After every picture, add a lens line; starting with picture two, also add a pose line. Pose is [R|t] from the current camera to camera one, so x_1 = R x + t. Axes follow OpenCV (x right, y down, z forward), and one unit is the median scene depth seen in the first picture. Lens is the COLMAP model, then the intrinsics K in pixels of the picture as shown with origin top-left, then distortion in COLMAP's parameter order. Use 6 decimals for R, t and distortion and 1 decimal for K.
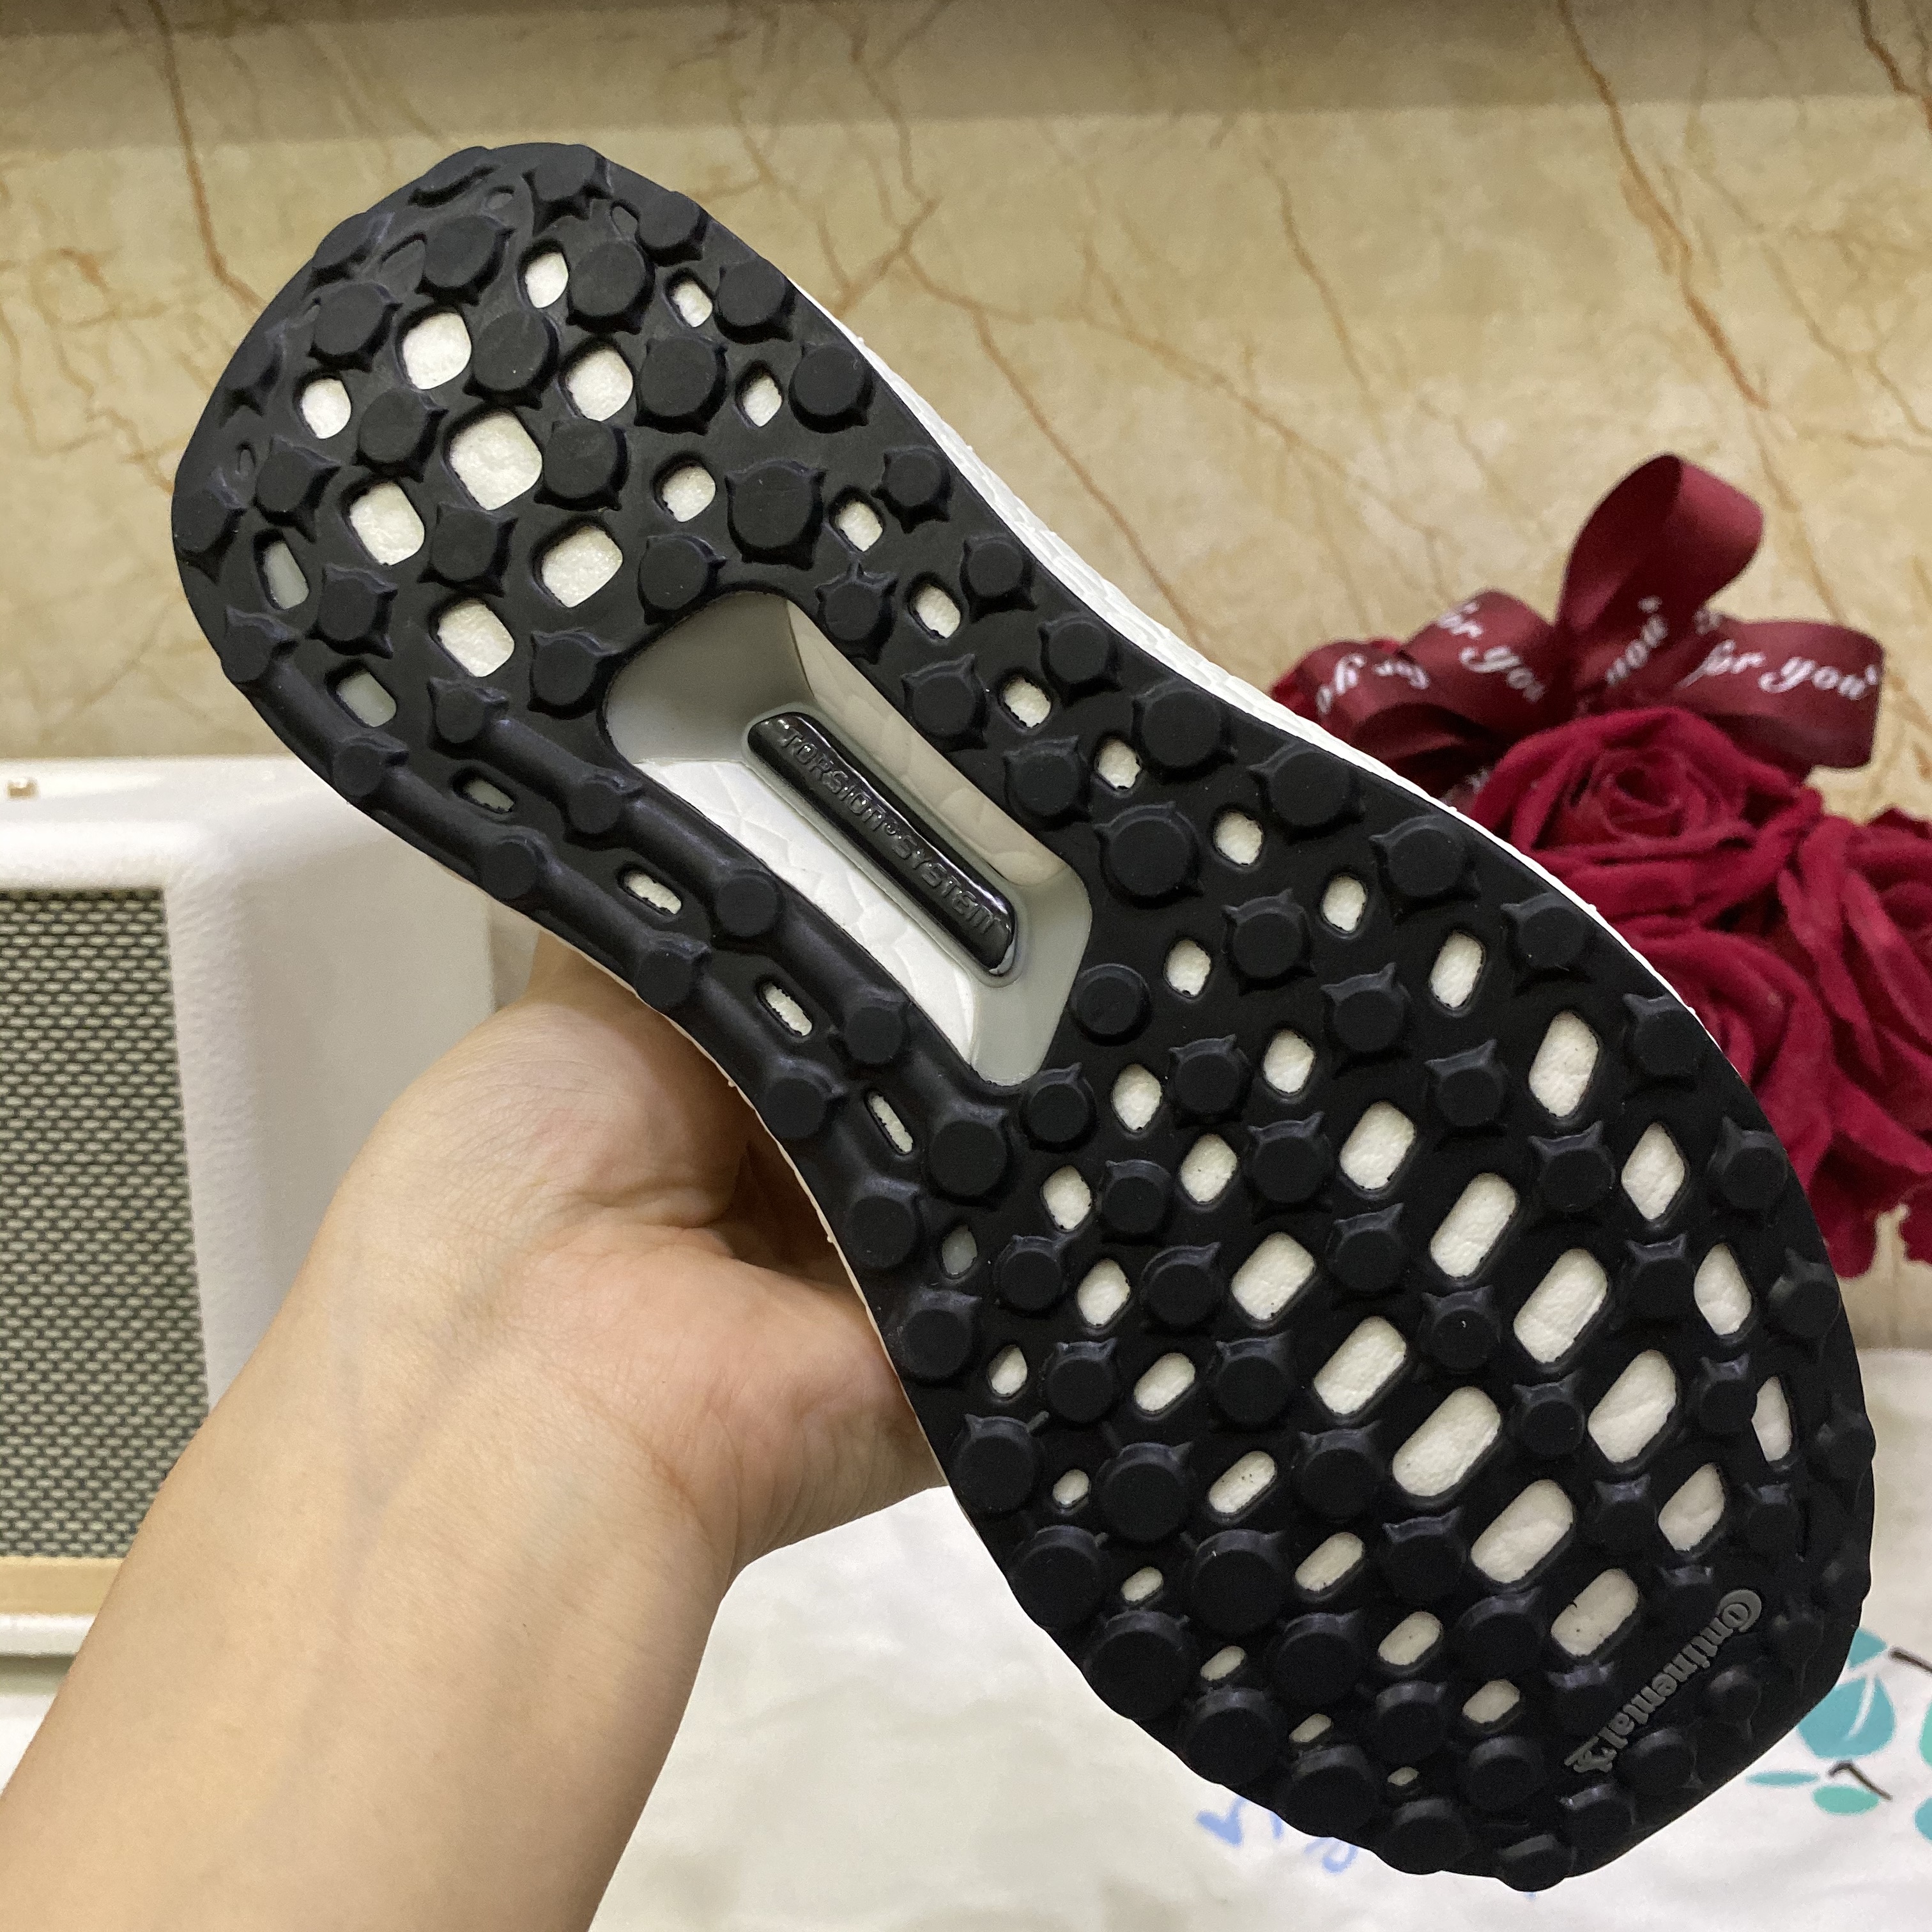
lens RADIAL K [[2017.0, 0, 966.0], [0, 2017.0, 966.0], [0, 0, 1]] dist [-0.033540, 0.008162]
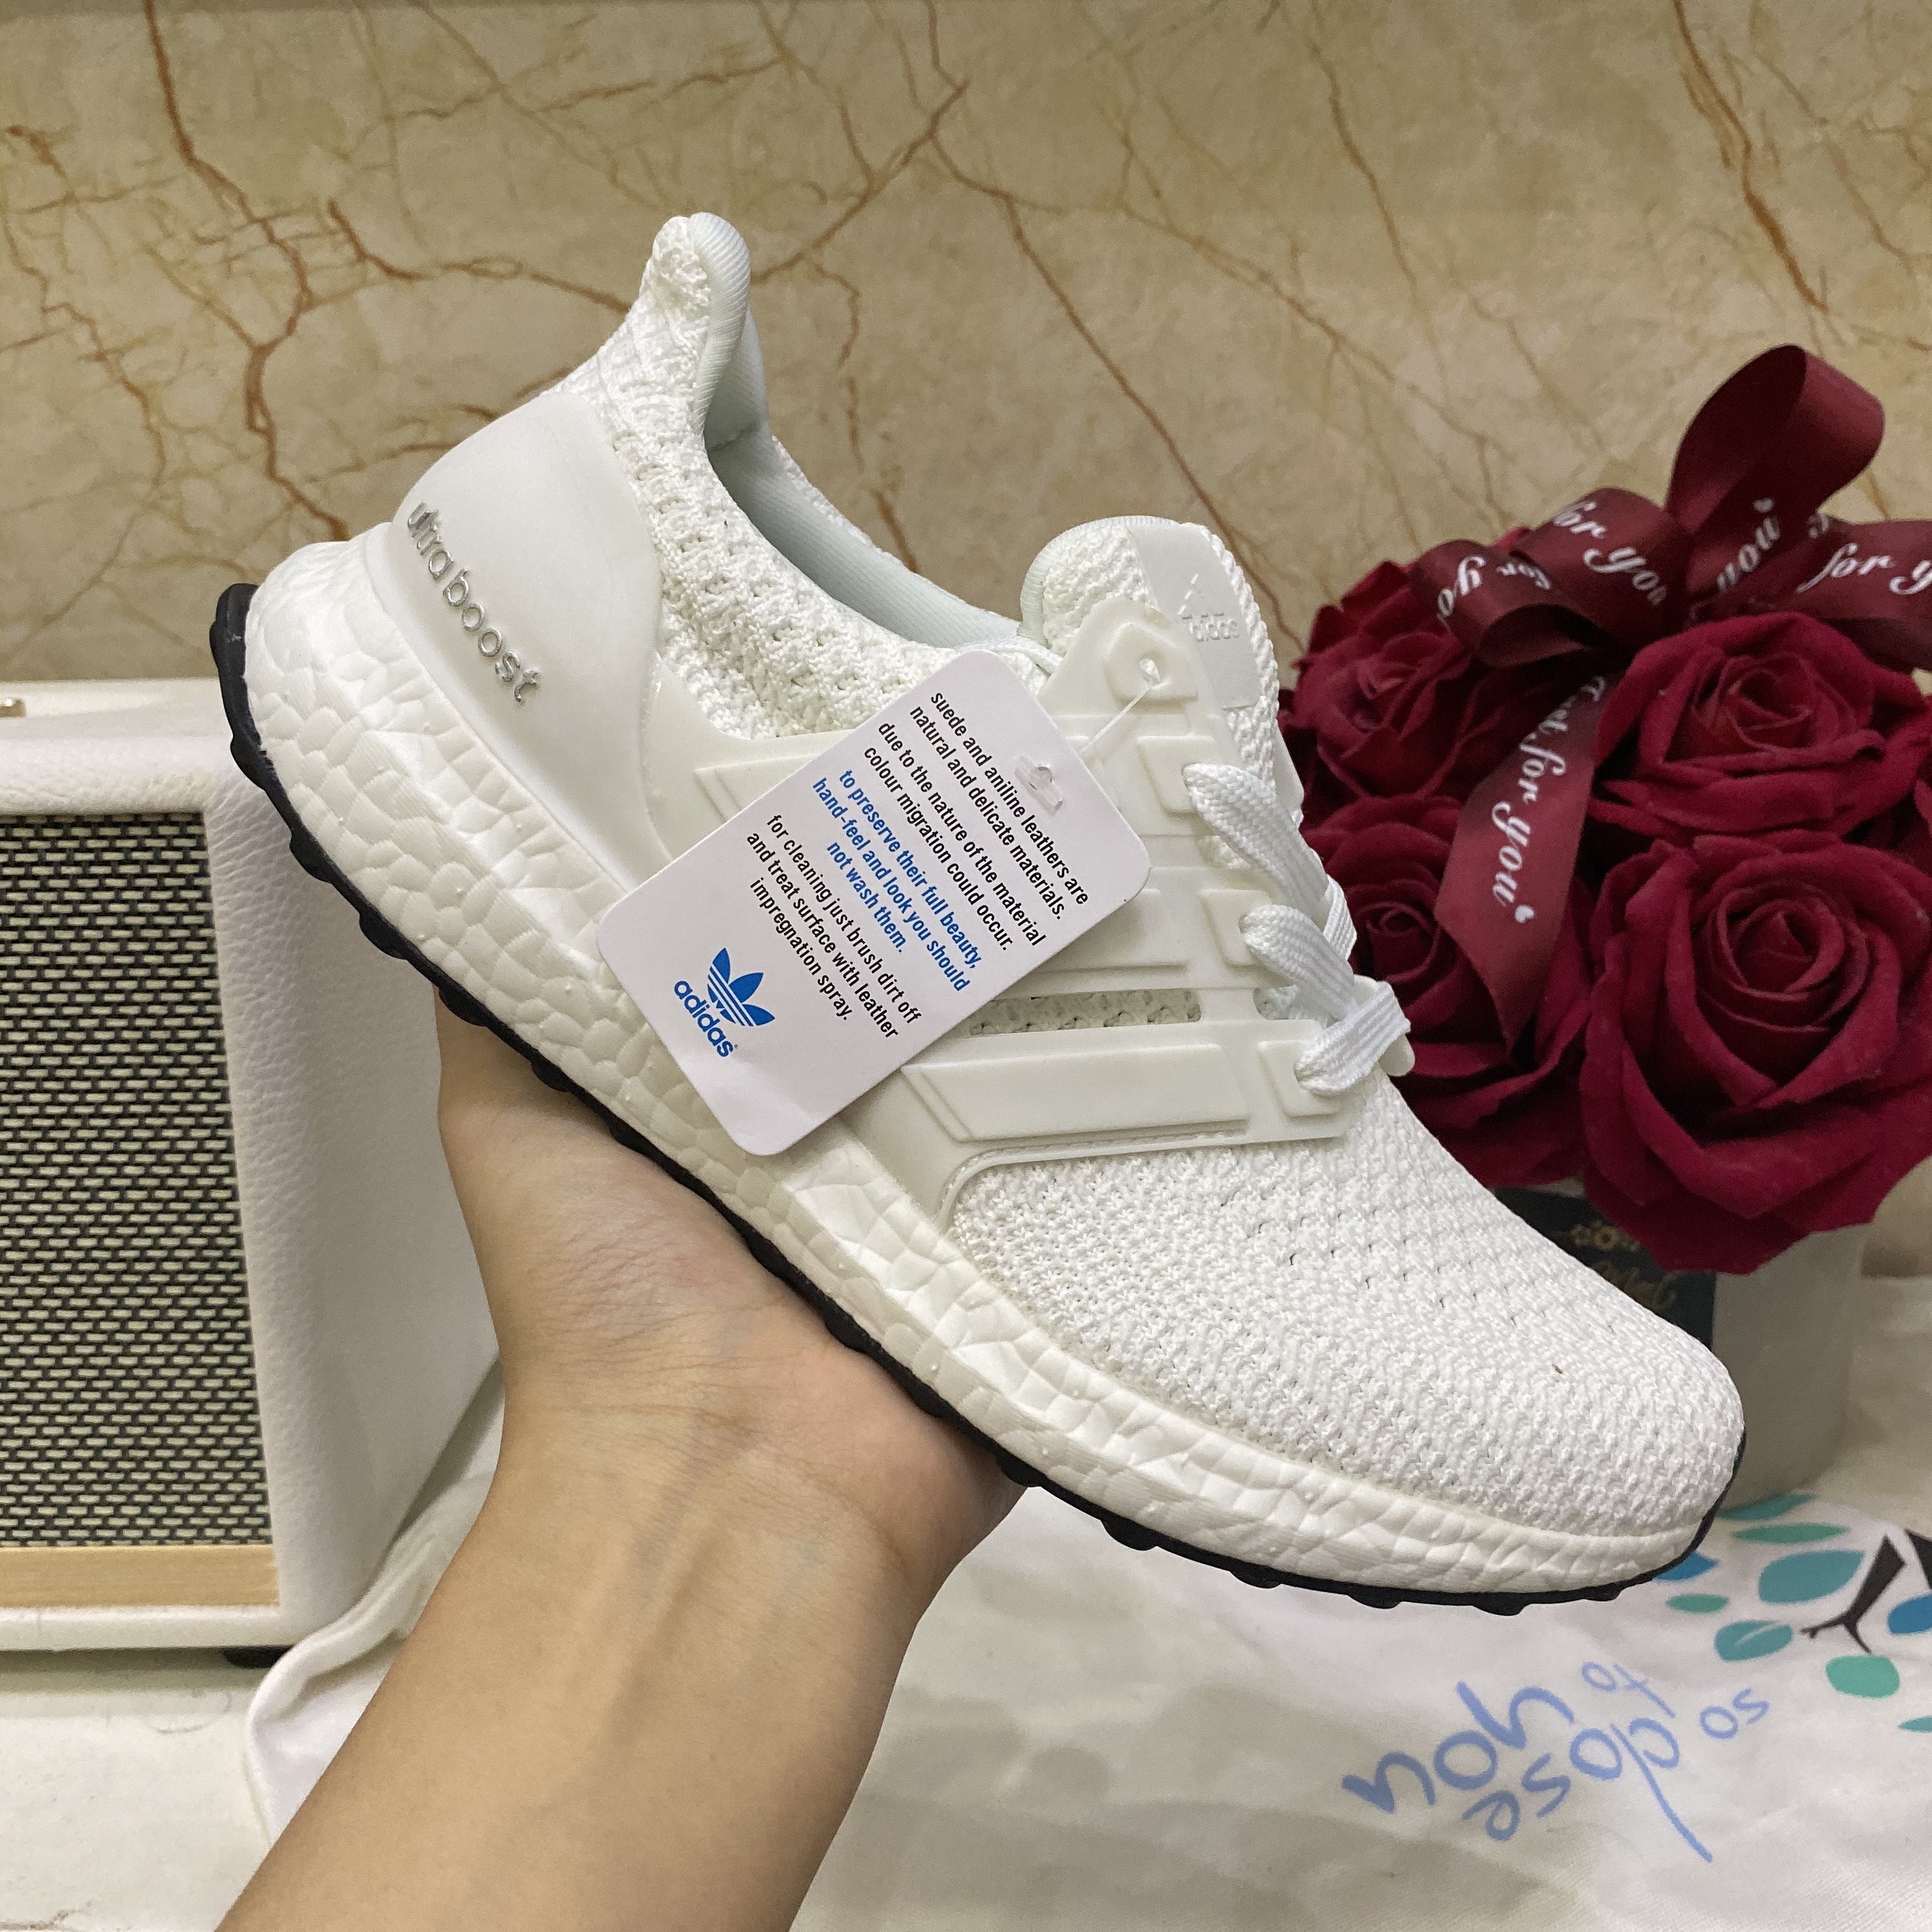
lens RADIAL K [[2017.0, 0, 966.0], [0, 2017.0, 966.0], [0, 0, 1]] dist [-0.033540, 0.008162]
pose [[0.998305, -0.012138, 0.056922, -0.095951], [0.010596, 0.999571, 0.027313, 0.009056], [-0.057229, -0.026663, 0.998005, 0.065725]]
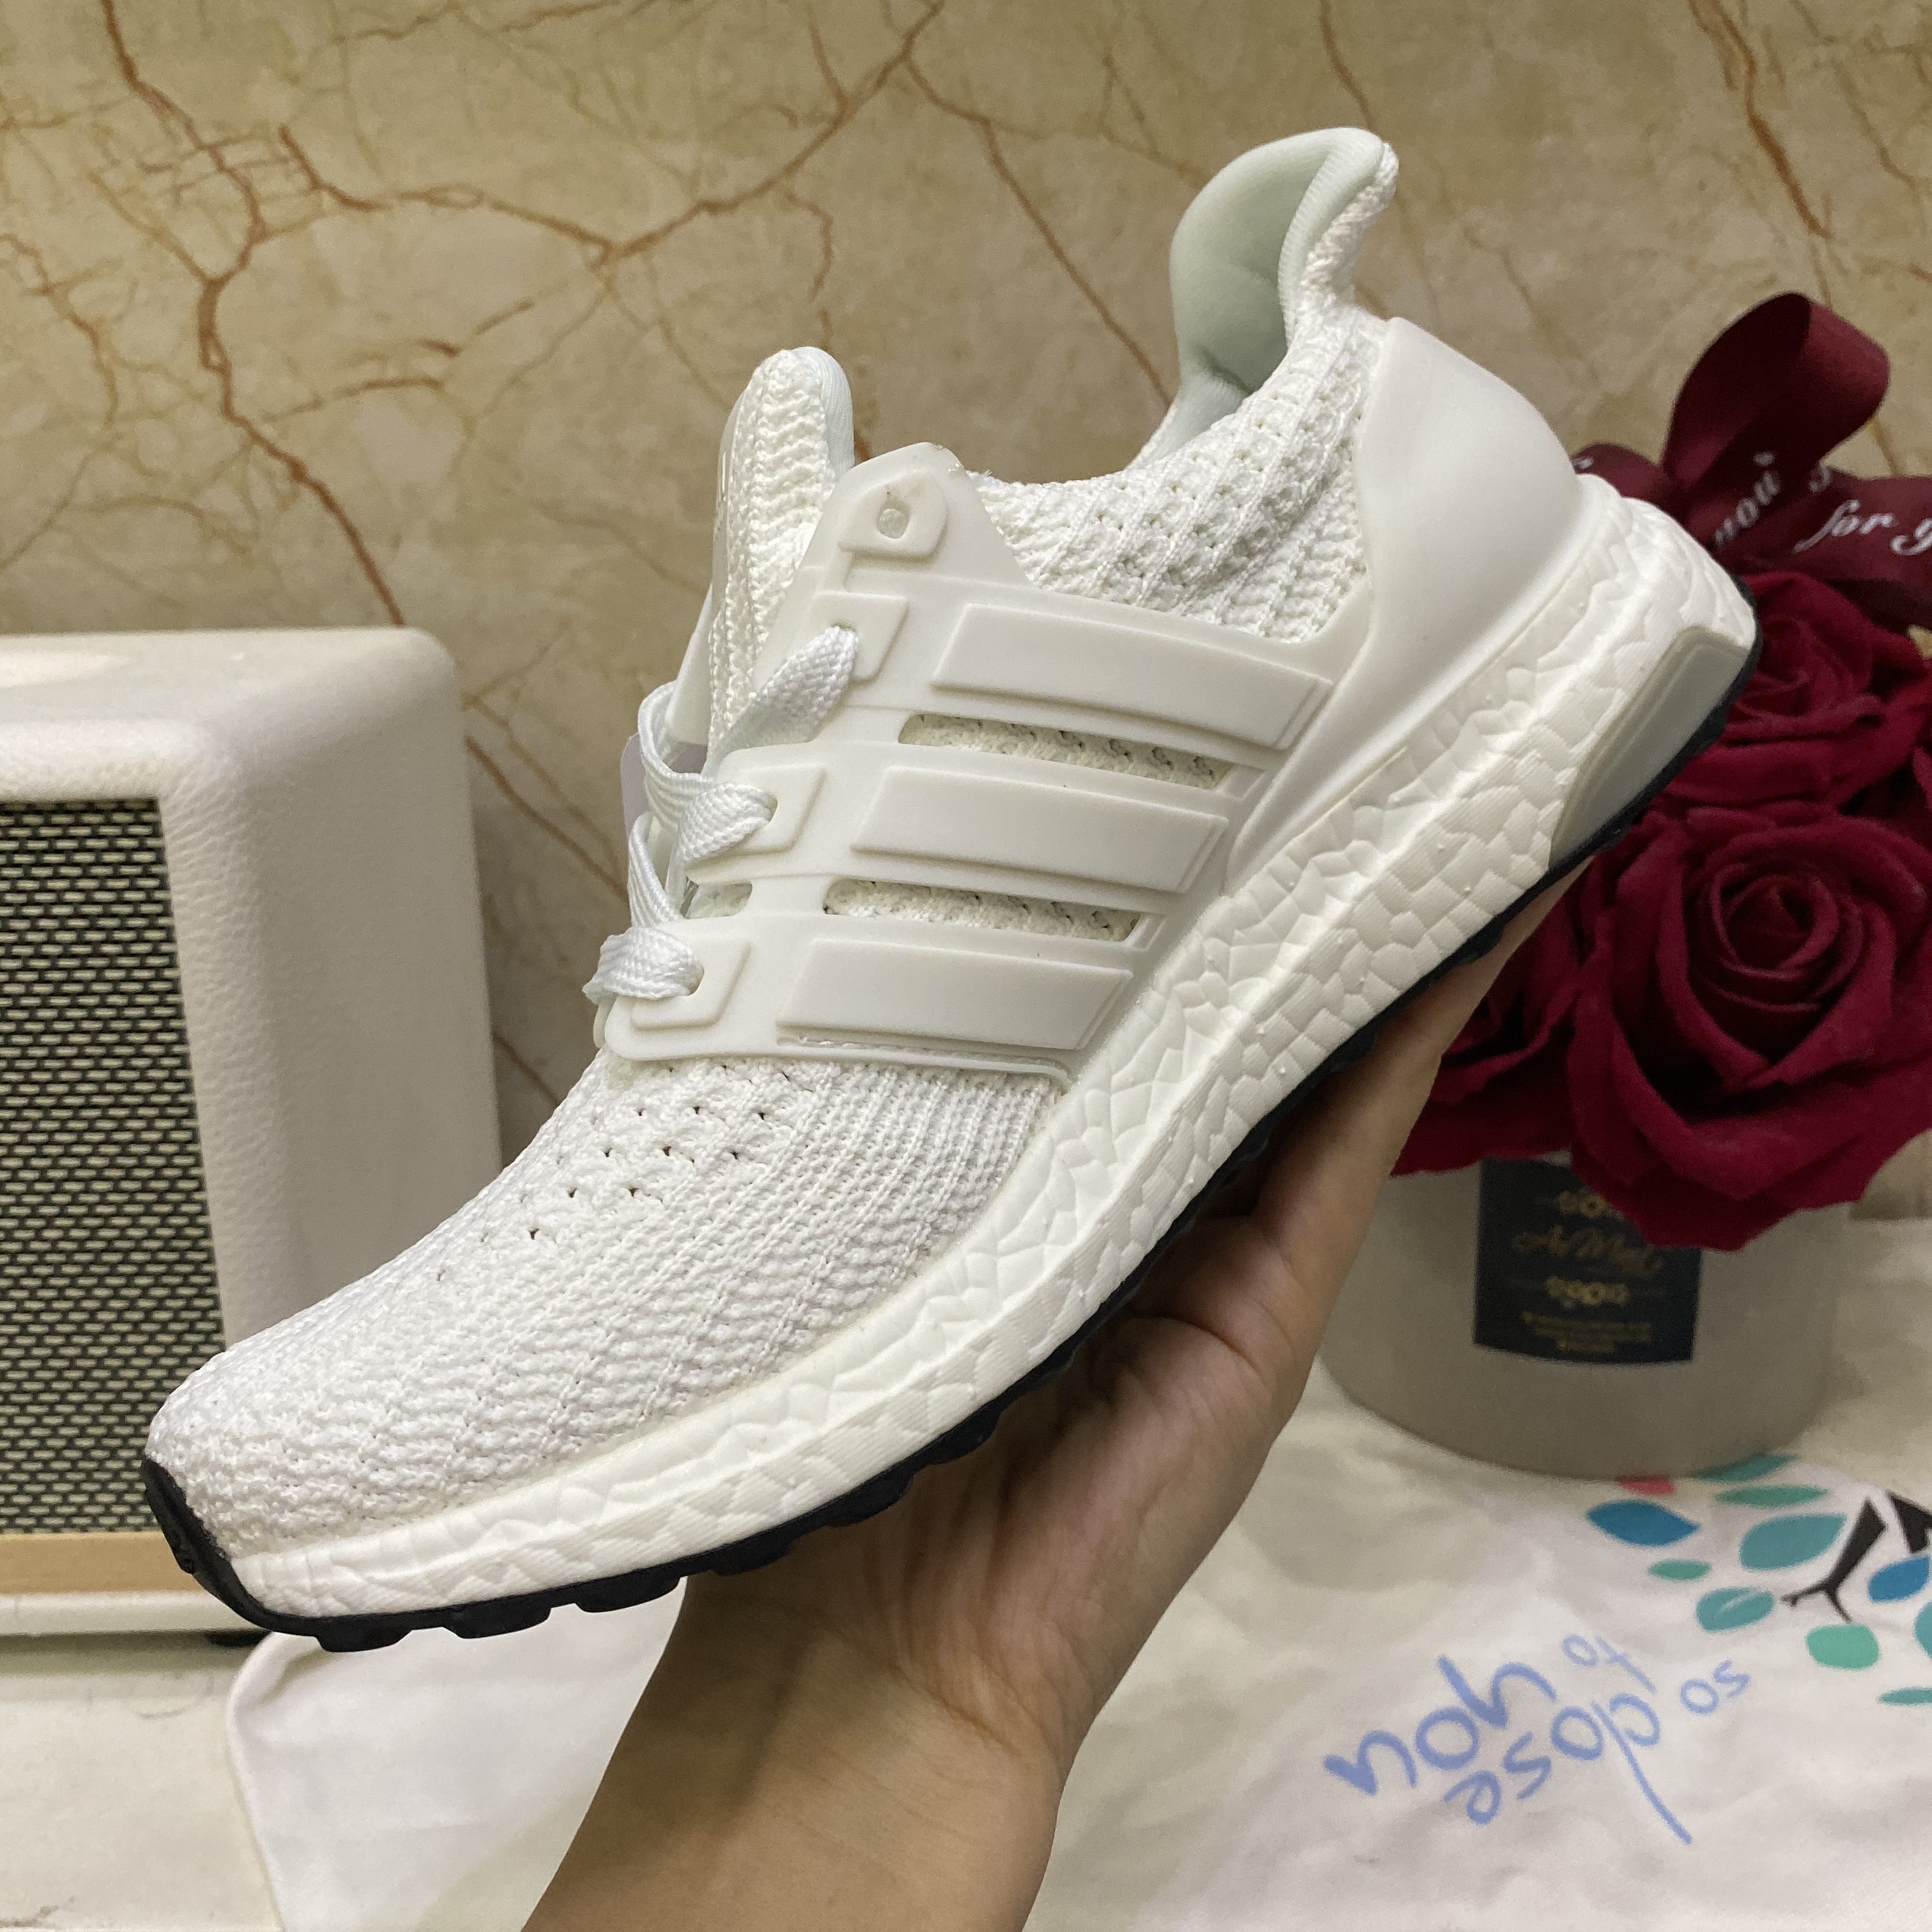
lens RADIAL K [[2025.5, 0, 966.4], [0, 2025.5, 969.7], [0, 0, 1]] dist [-0.050830, 0.039531]
pose [[0.997736, -0.020604, 0.064016, -0.092160], [0.015212, 0.996383, 0.083605, -0.028135], [-0.065507, -0.082442, 0.994441, 0.083307]]
